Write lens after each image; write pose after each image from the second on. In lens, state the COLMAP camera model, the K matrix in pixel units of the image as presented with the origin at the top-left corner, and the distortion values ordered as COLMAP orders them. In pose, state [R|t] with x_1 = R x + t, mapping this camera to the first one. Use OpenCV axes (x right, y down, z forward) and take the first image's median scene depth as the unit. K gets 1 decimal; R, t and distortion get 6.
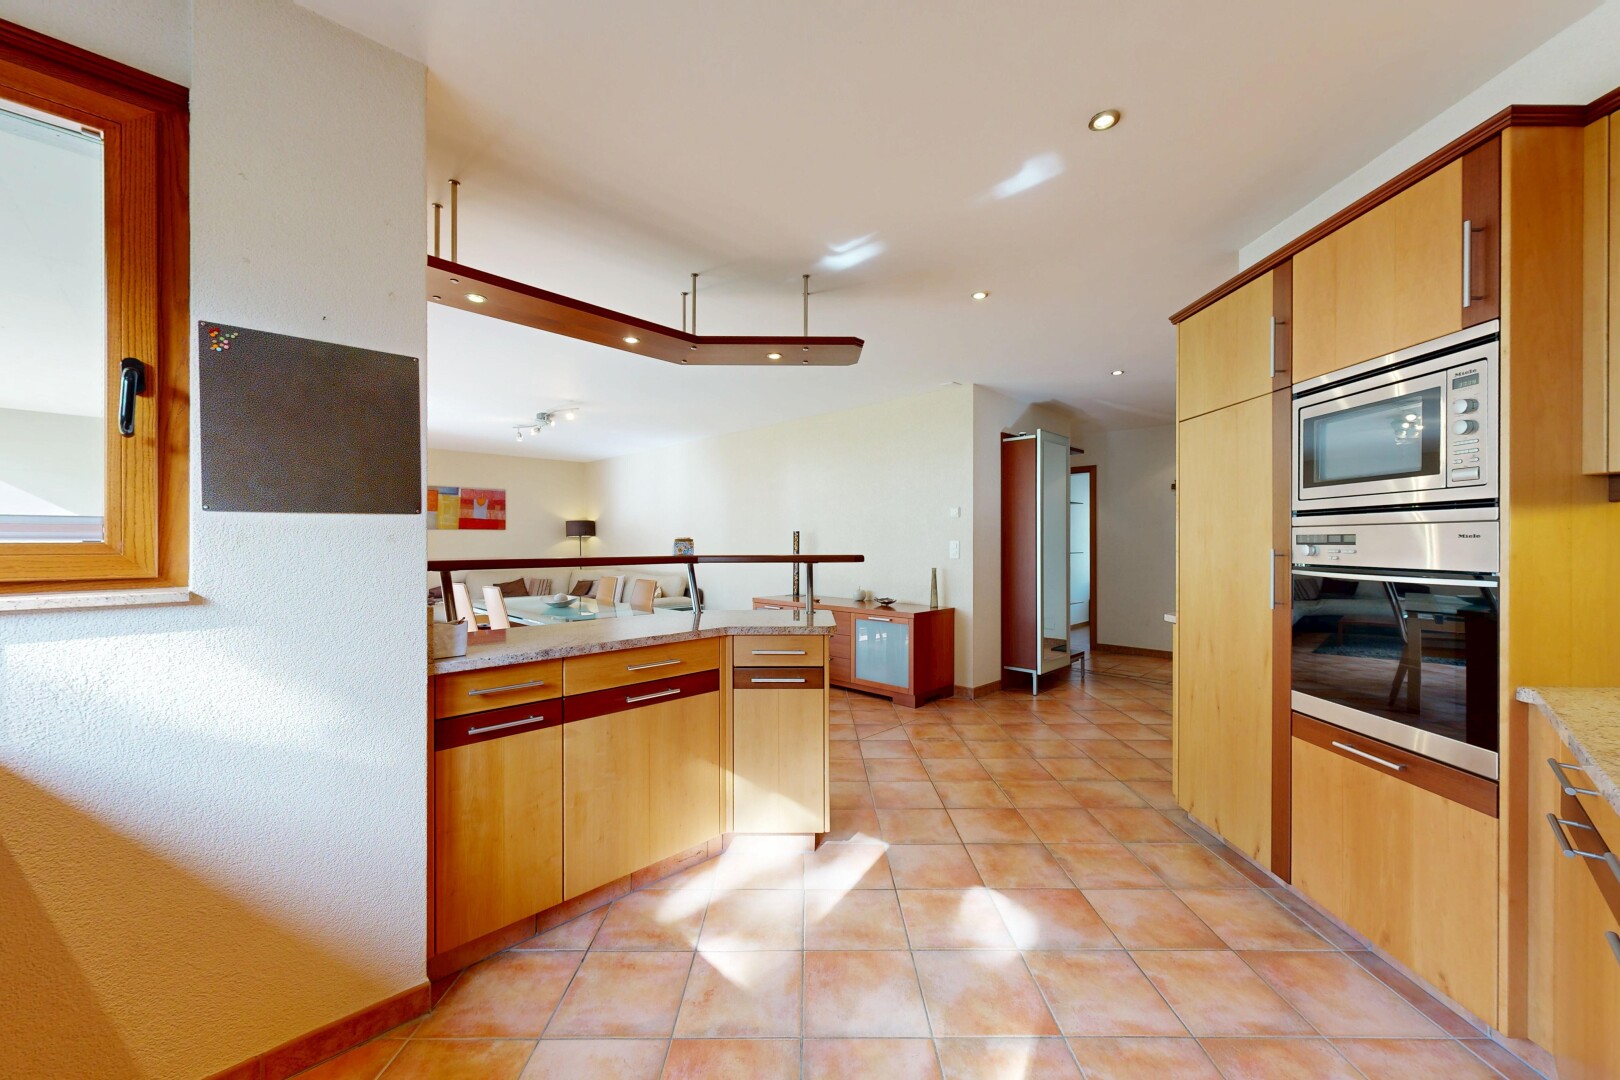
lens RADIAL K [[607.8, 0, 808.7], [0, 607.8, 541.8], [0, 0, 1]] dist [0.000281, 0.000224]
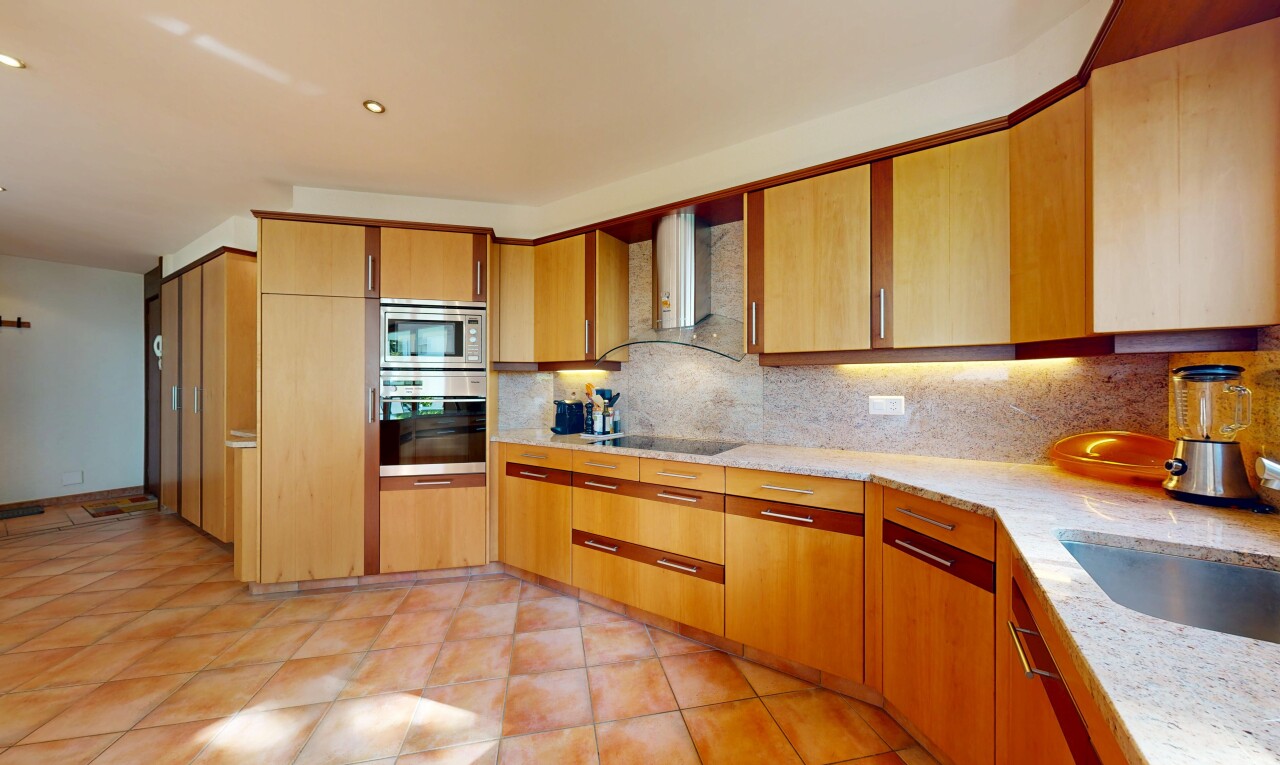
lens RADIAL K [[430.6, 0, 640.5], [0, 430.6, 384.9], [0, 0, 1]] dist [0.000758, 0.000270]
pose [[-0.212165, 0.000623, 0.977234, -0.612071], [-0.000688, 0.999999, -0.000787, 0.002043], [-0.977234, -0.000839, -0.212165, 0.501929]]
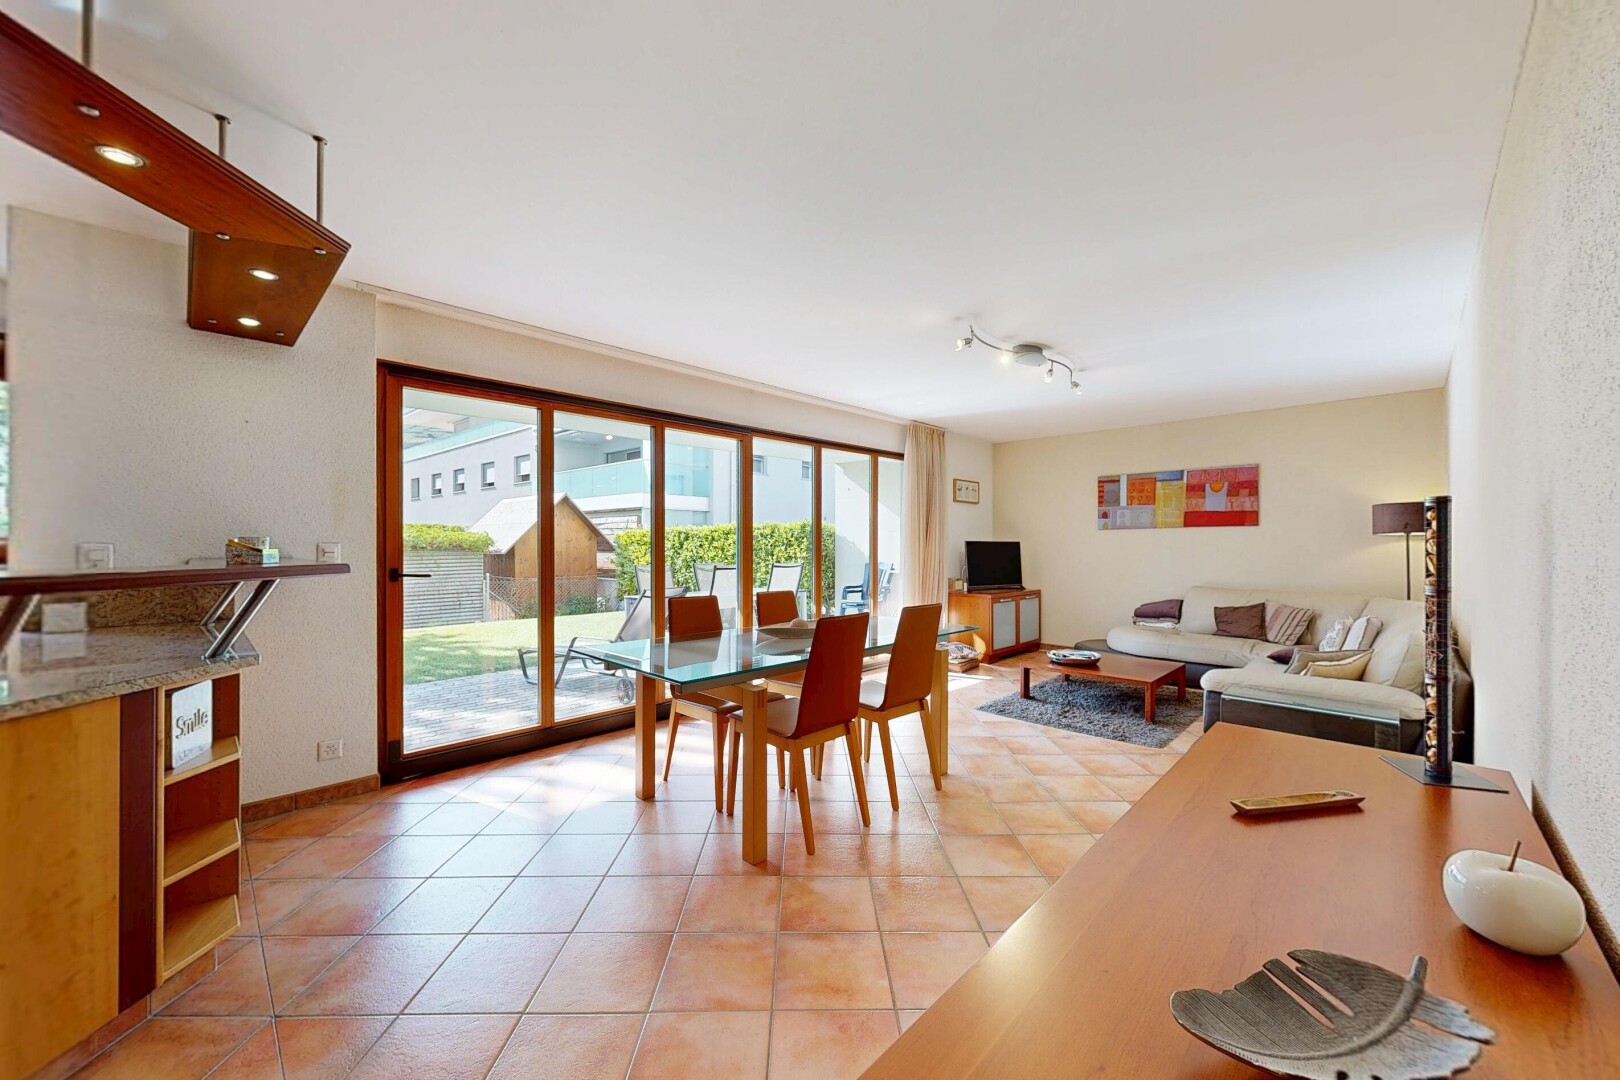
lens RADIAL K [[607.8, 0, 809.0], [0, 607.8, 541.1], [0, 0, 1]] dist [0.000281, 0.000224]
pose [[0.001400, -0.005113, -0.999986, 0.622939], [0.000070, 0.999987, -0.005112, -0.000047], [0.999999, -0.000063, 0.001400, 2.209452]]
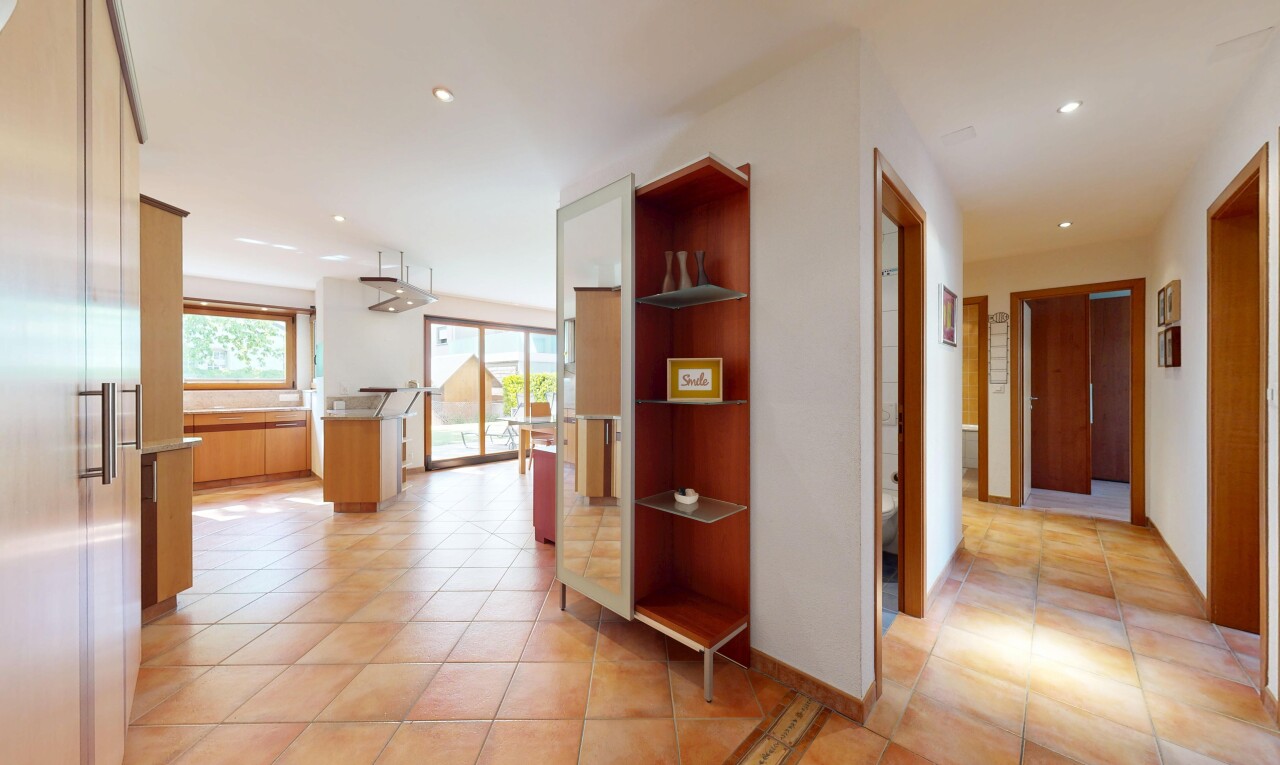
lens RADIAL K [[430.6, 0, 637.1], [0, 430.6, 385.0], [0, 0, 1]] dist [0.000758, 0.000270]
pose [[0.005369, 0.003118, -0.999981, 2.019920], [-0.000943, 0.999995, 0.003113, 0.008018], [0.999985, 0.000926, 0.005372, 2.561224]]
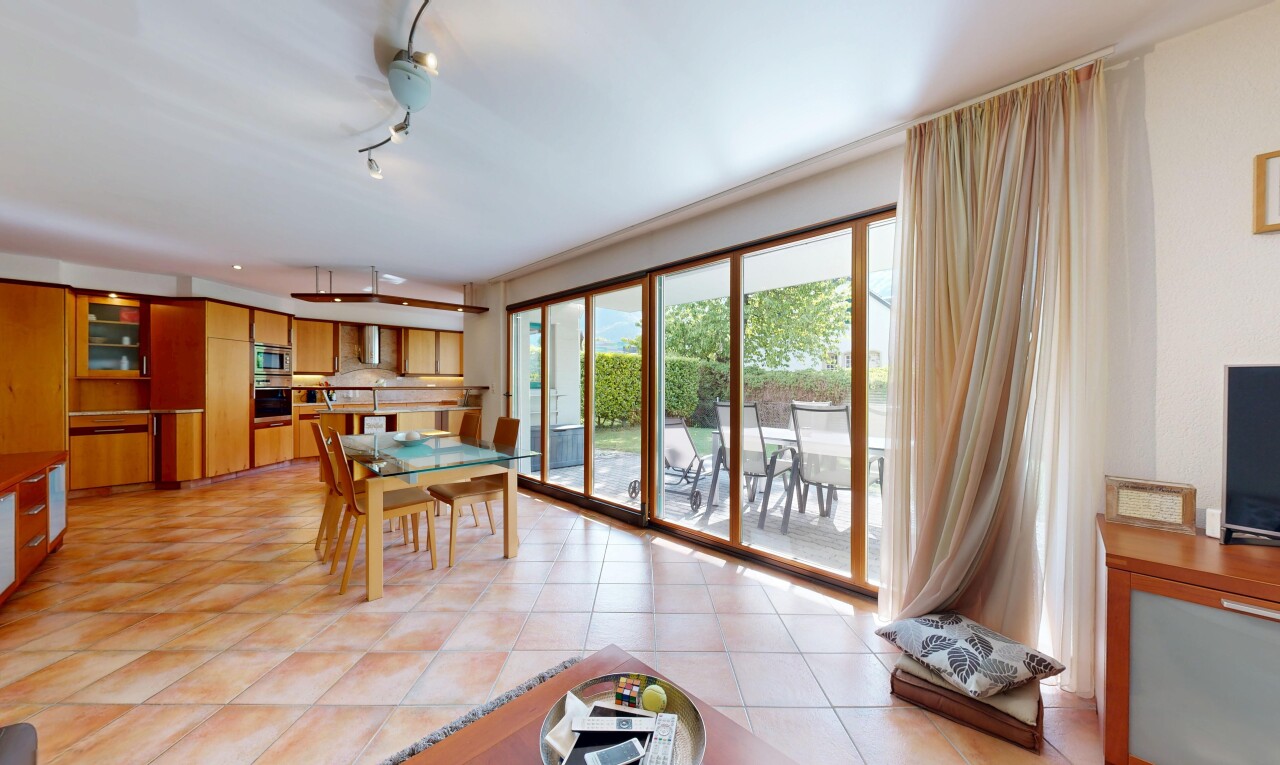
lens RADIAL K [[430.6, 0, 638.9], [0, 430.6, 385.2], [0, 0, 1]] dist [0.000758, 0.000270]
pose [[-0.999970, -0.001401, 0.007666, -1.714923], [-0.001371, 0.999991, 0.003947, 0.011373], [-0.007671, 0.003936, -0.999963, 3.731447]]
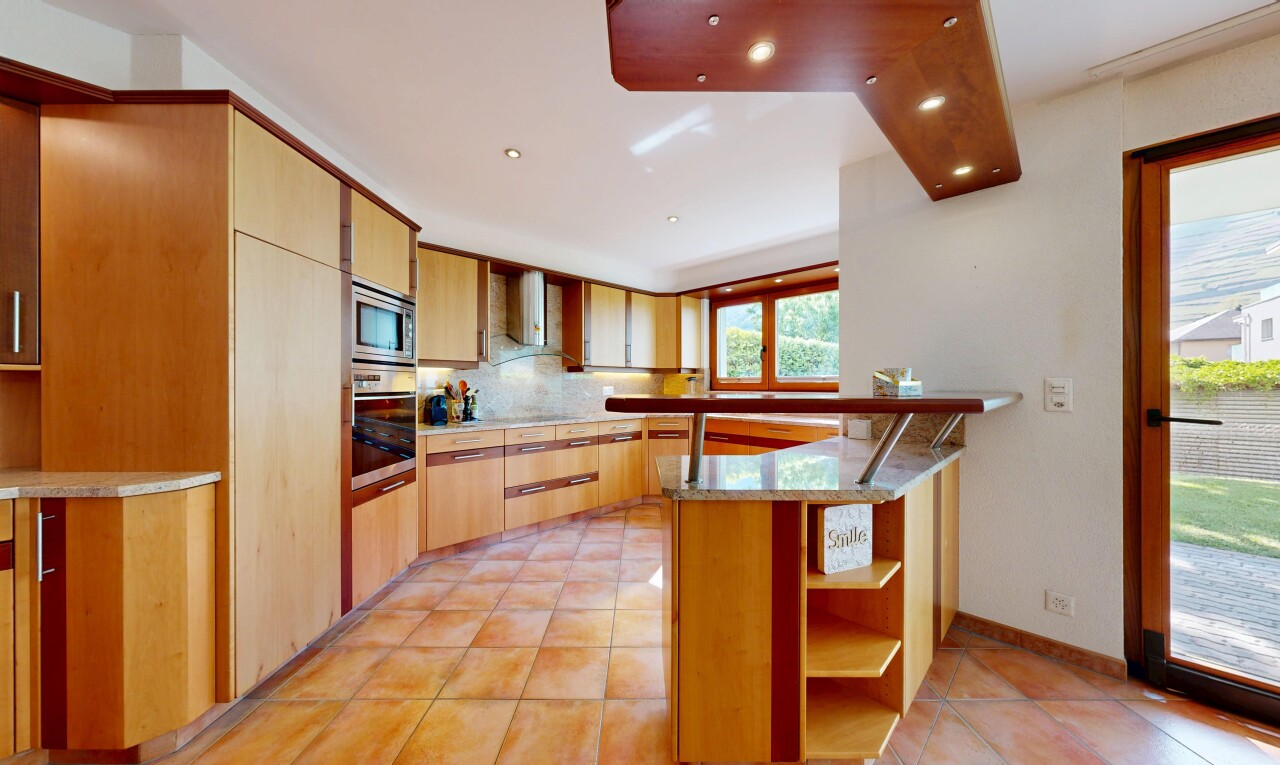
lens RADIAL K [[430.6, 0, 638.7], [0, 430.6, 385.2], [0, 0, 1]] dist [0.000758, 0.000270]
pose [[-0.999994, -0.000815, 0.003293, 0.084252], [-0.000804, 0.999995, 0.003184, 0.011388], [-0.003295, 0.003181, -0.999990, 2.012489]]
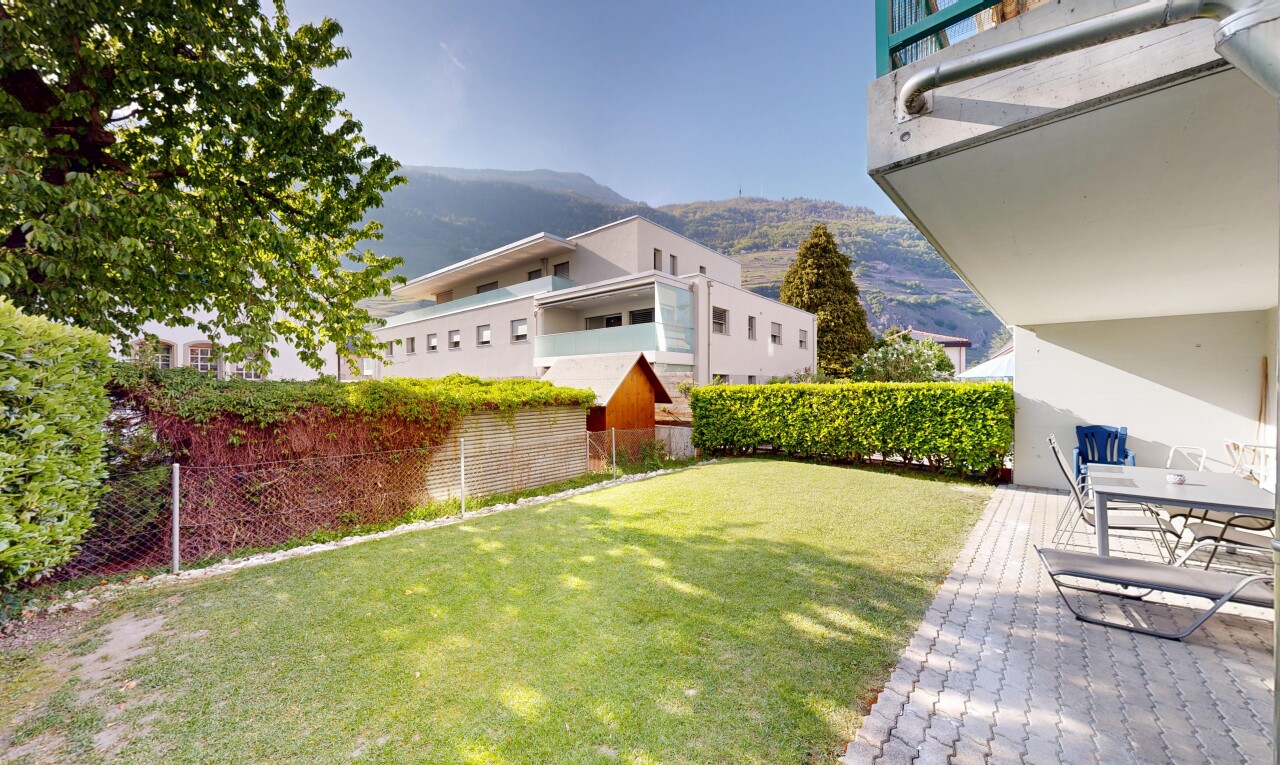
lens RADIAL K [[430.6, 0, 639.0], [0, 430.6, 382.3], [0, 0, 1]] dist [0.000758, 0.000270]
pose [[0.010670, -0.002521, -0.999940, -0.700393], [0.001224, 0.999996, -0.002508, -0.173114], [0.999942, -0.001197, 0.010673, -0.546282]]
